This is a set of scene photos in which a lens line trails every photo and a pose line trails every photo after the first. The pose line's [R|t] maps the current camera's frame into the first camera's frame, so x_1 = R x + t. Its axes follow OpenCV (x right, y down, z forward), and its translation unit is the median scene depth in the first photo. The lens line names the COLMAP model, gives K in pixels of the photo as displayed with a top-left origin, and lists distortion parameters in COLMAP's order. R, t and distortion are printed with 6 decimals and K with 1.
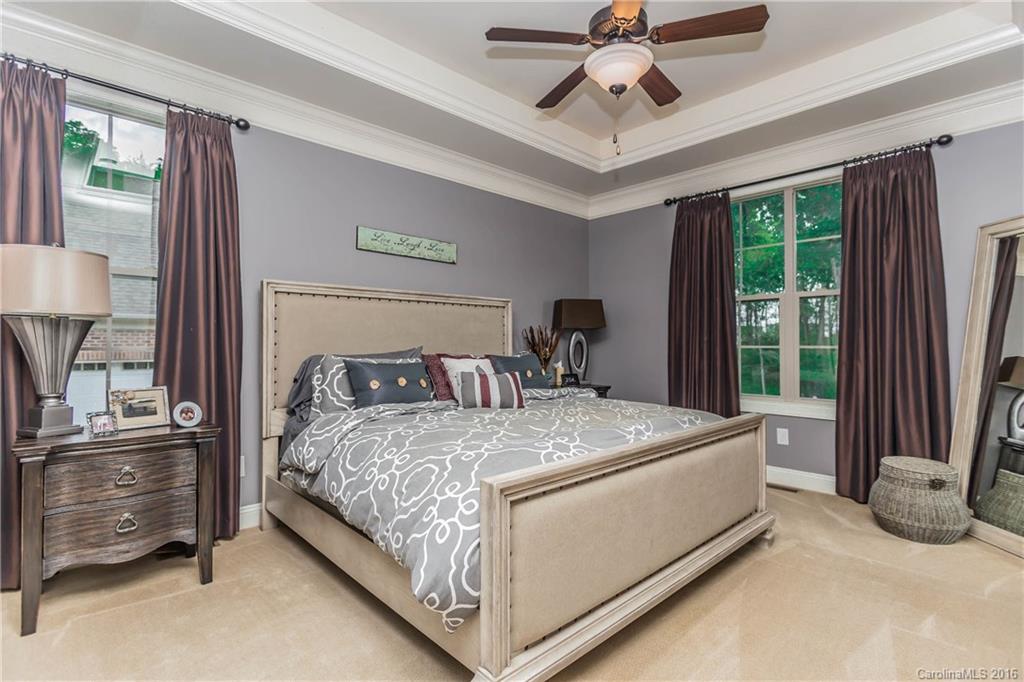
lens RADIAL K [[490.1, 0, 508.9], [0, 490.1, 337.2], [0, 0, 1]] dist [-0.017700, 0.009861]
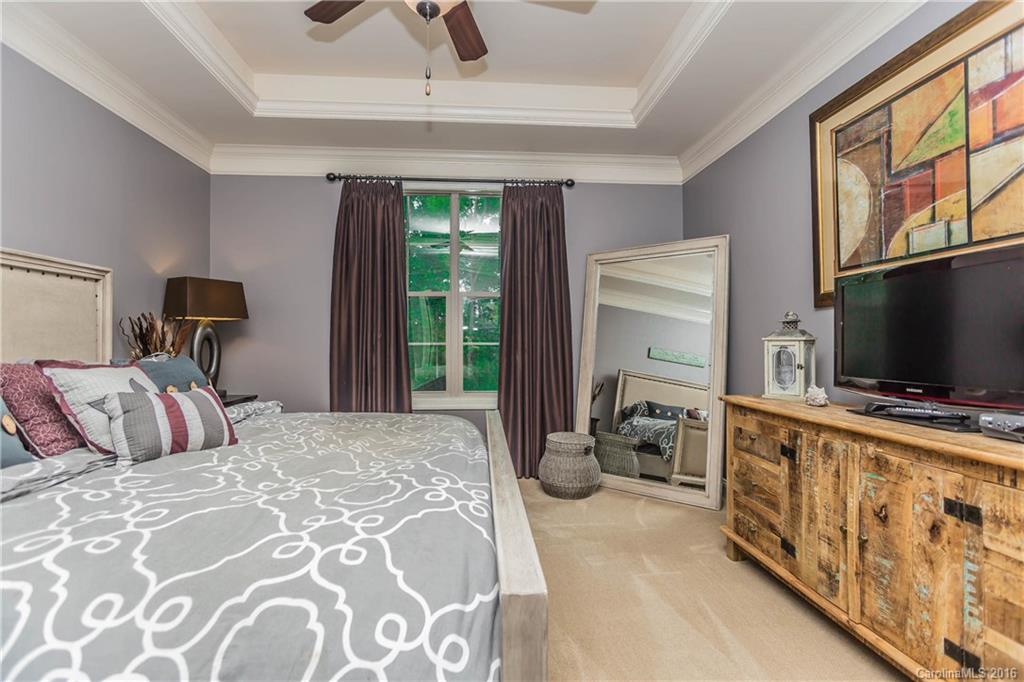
lens RADIAL K [[490.1, 0, 508.9], [0, 490.1, 337.2], [0, 0, 1]] dist [-0.017700, 0.009861]
pose [[0.626303, 0.005269, 0.779562, -0.175243], [-0.009826, 0.999951, 0.001136, 0.003767], [-0.779518, -0.008372, 0.626324, 0.248153]]
